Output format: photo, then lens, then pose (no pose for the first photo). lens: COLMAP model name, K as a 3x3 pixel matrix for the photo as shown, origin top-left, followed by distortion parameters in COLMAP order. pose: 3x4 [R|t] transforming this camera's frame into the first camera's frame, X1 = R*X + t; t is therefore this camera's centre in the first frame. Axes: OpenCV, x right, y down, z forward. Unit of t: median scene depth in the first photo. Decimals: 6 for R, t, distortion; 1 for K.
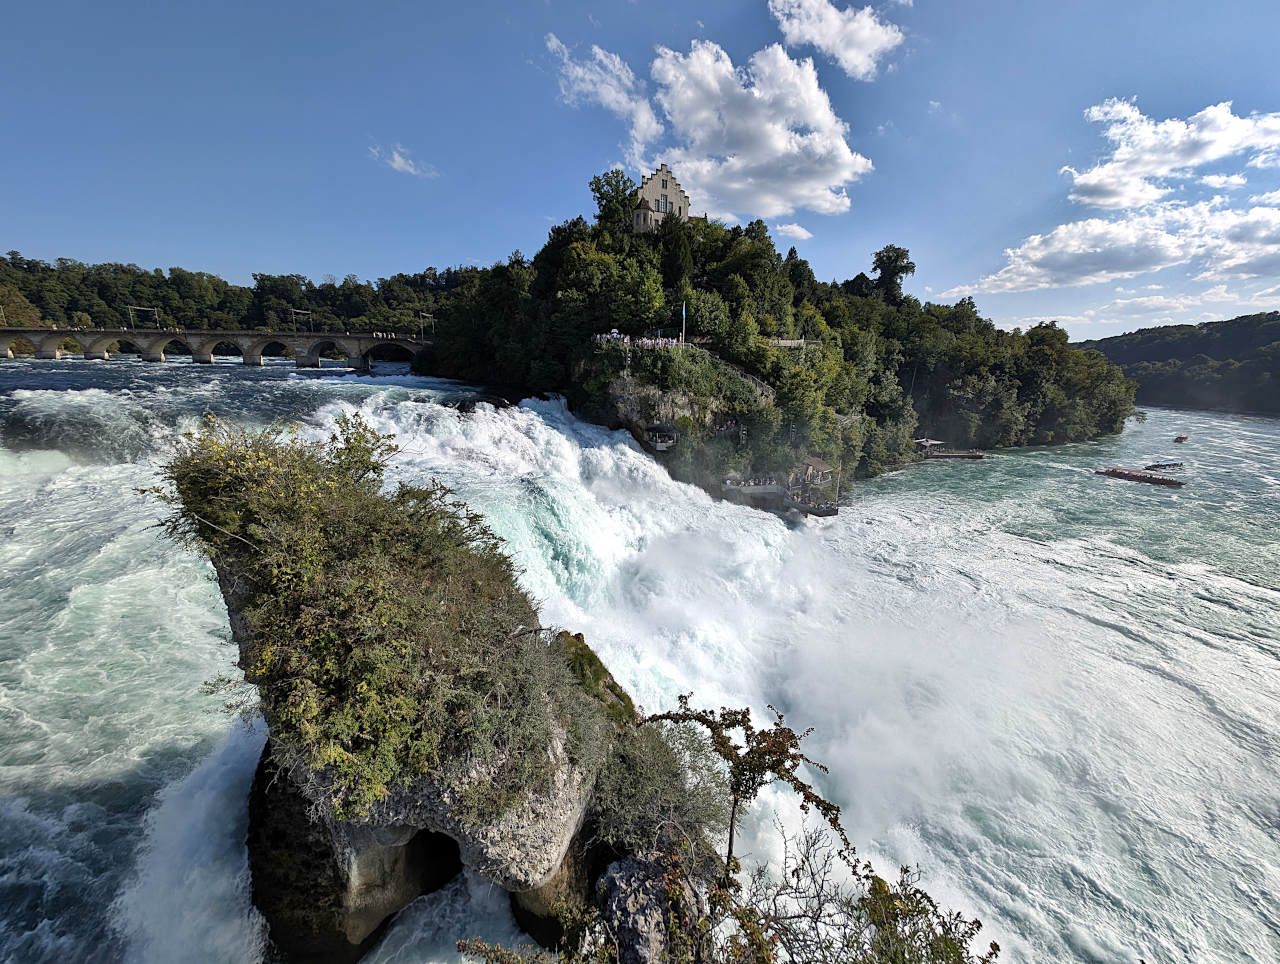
lens RADIAL K [[459.7, 0, 636.6], [0, 459.7, 474.7], [0, 0, 1]] dist [0.001832, 0.000042]
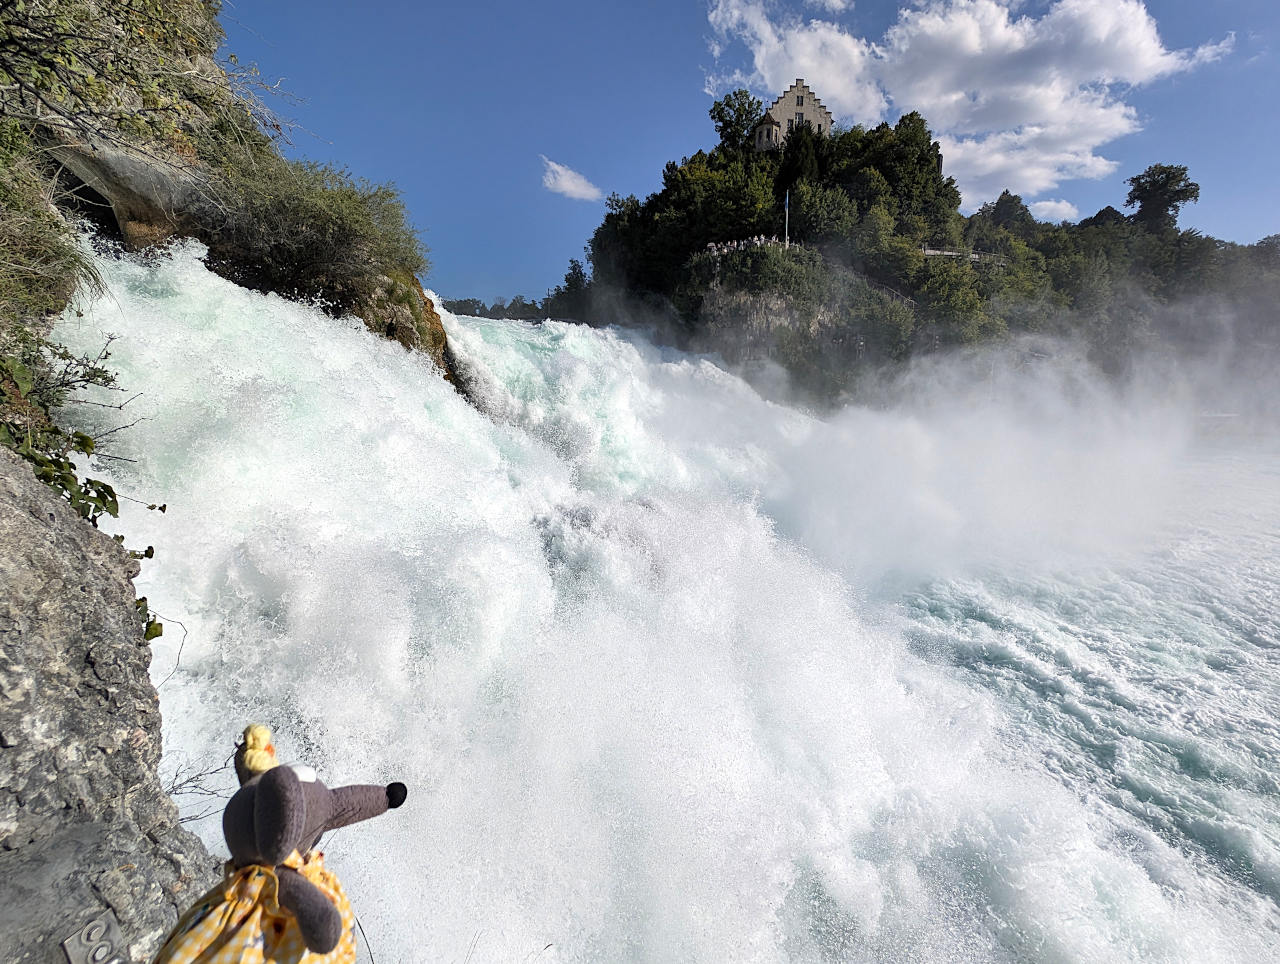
lens RADIAL K [[537.5, 0, 649.3], [0, 537.5, 476.1], [0, 0, 1]] dist [-0.008829, -0.000065]
pose [[0.950729, 0.036313, -0.307888, 0.165955], [-0.063106, 0.994992, -0.077515, 0.201710], [0.303531, 0.093125, 0.948260, 0.056822]]
